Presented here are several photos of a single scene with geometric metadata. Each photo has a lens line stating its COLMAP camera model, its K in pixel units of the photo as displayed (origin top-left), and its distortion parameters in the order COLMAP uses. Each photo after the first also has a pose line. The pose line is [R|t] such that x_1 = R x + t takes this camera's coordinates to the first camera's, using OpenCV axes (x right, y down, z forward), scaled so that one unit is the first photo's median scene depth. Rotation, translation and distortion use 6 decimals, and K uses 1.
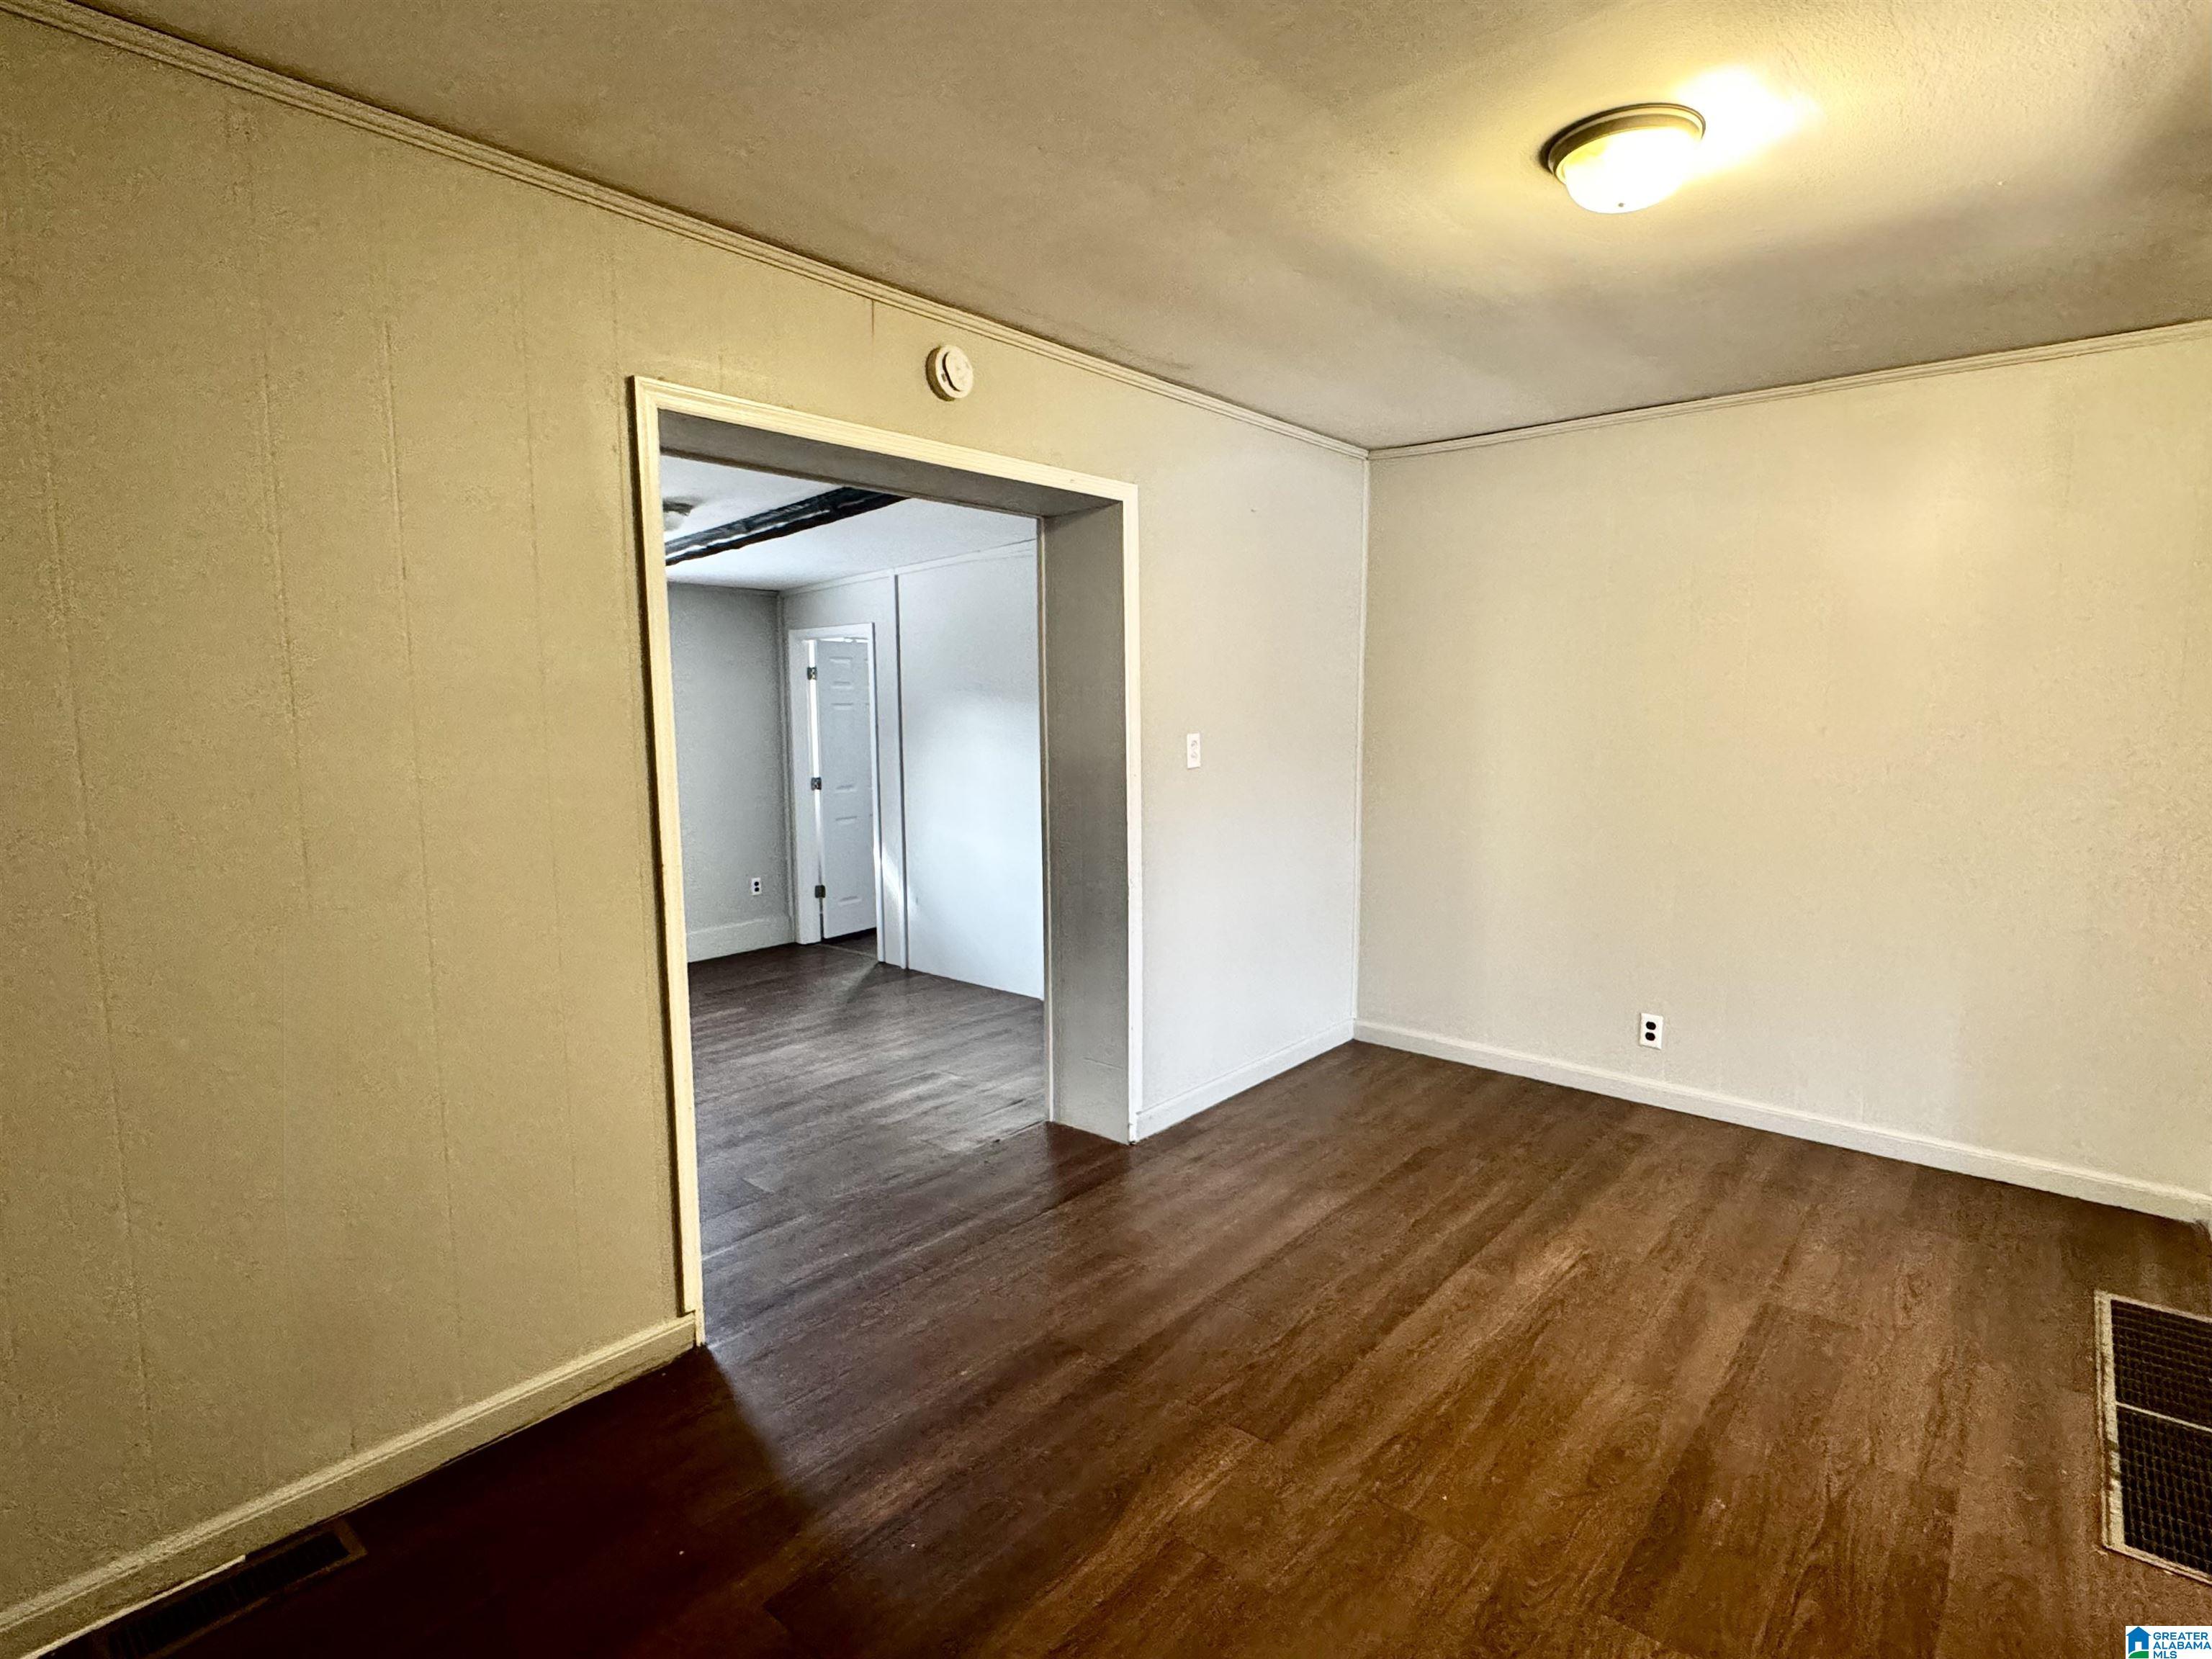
lens RADIAL K [[1115.2, 0, 1109.7], [0, 1115.2, 849.5], [0, 0, 1]] dist [-0.000729, 0.000116]
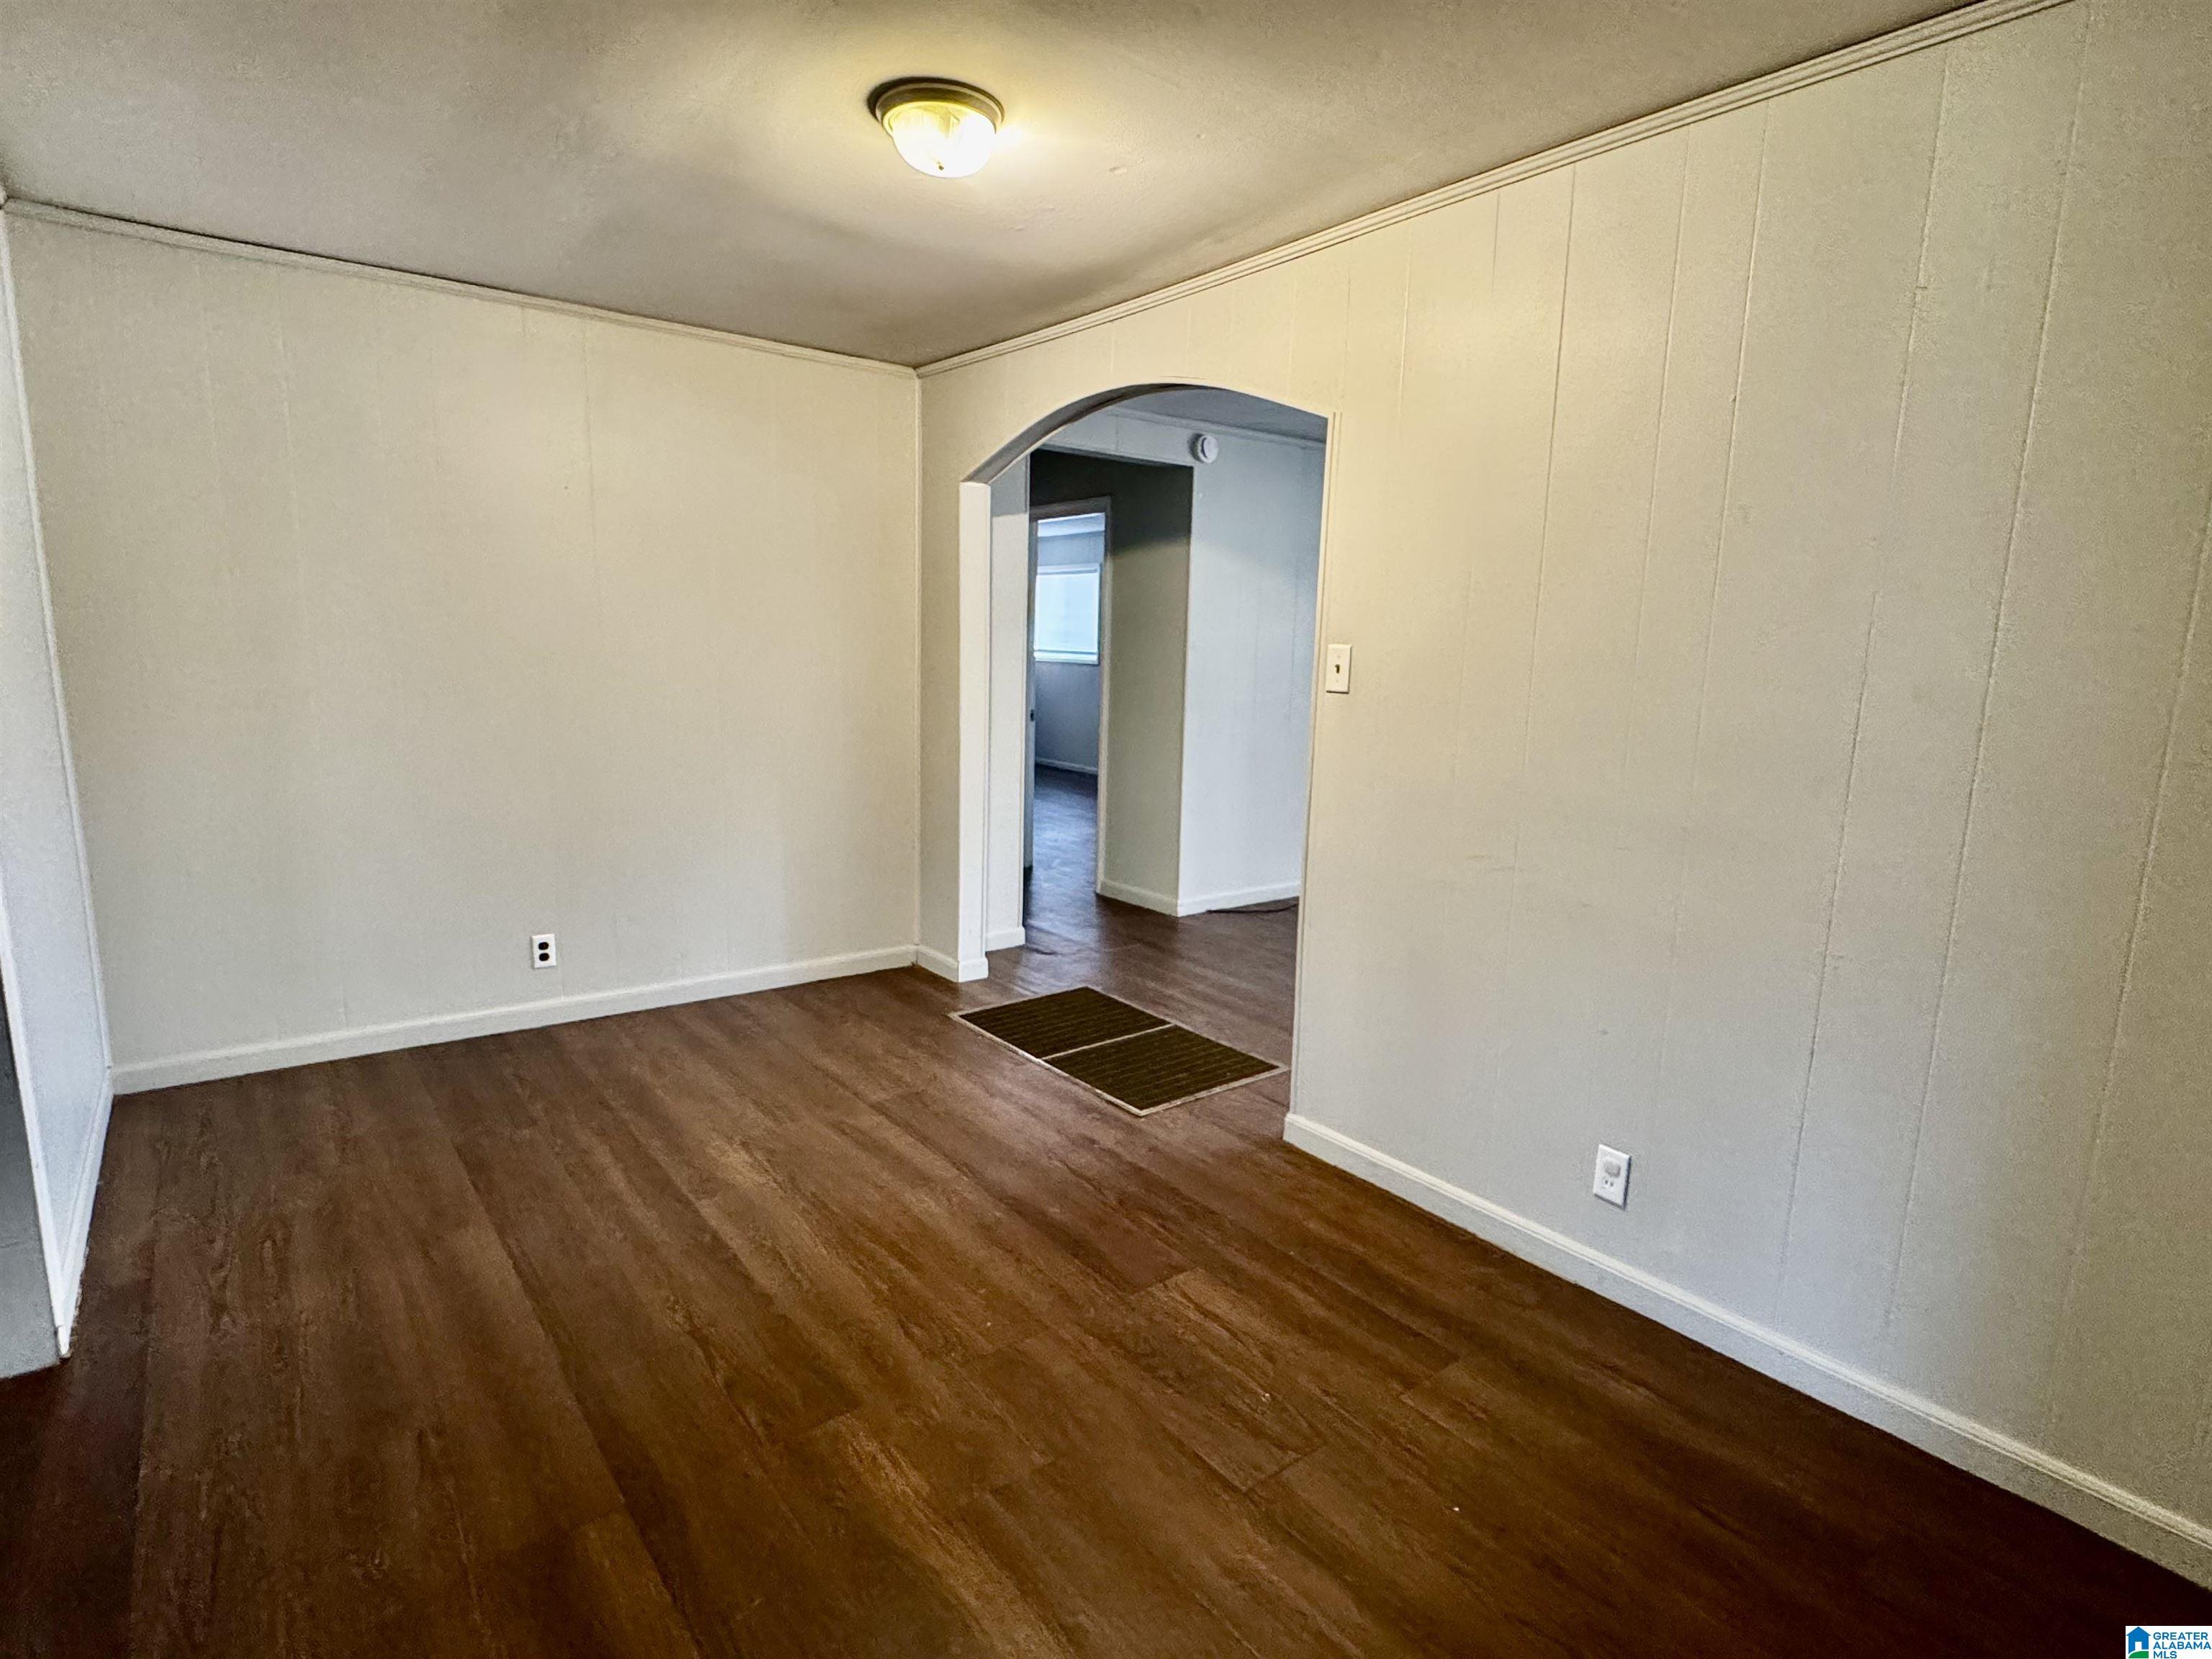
lens RADIAL K [[1112.3, 0, 1100.4], [0, 1112.3, 819.1], [0, 0, 1]] dist [0.000486, 0.000248]
pose [[0.221264, -0.147700, 0.963964, -0.439337], [0.100430, 0.986660, 0.128125, -0.037579], [-0.970029, 0.068461, 0.233146, 0.378517]]
